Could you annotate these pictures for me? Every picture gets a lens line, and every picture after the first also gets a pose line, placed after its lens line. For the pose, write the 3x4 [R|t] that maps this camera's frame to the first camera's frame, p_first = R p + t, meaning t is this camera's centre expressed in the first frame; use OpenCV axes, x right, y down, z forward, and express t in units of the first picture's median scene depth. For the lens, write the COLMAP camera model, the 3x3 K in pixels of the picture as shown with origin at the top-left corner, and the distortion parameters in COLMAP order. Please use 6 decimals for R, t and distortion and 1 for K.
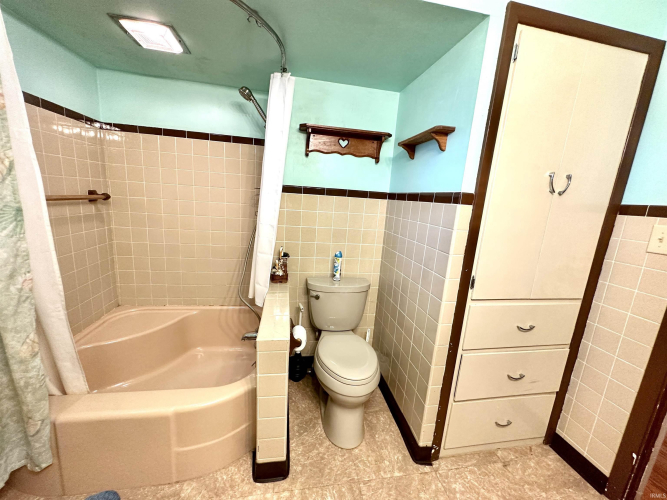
lens RADIAL K [[267.0, 0, 333.5], [0, 267.0, 250.0], [0, 0, 1]] dist [-0.000883, 0.000143]
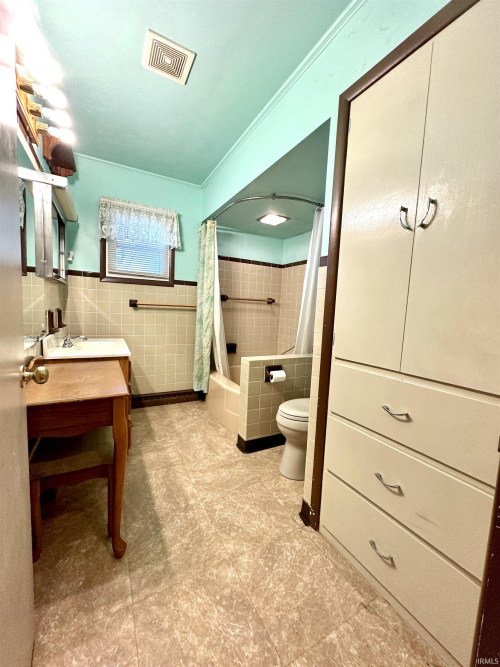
lens RADIAL K [[267.0, 0, 250.0], [0, 267.0, 333.5], [0, 0, 1]] dist [-0.000883, 0.000143]
pose [[0.321199, 0.034809, -0.946372, 1.123865], [-0.212511, 0.976488, -0.036209, 0.166969], [0.922860, 0.212745, 0.321044, 0.301813]]
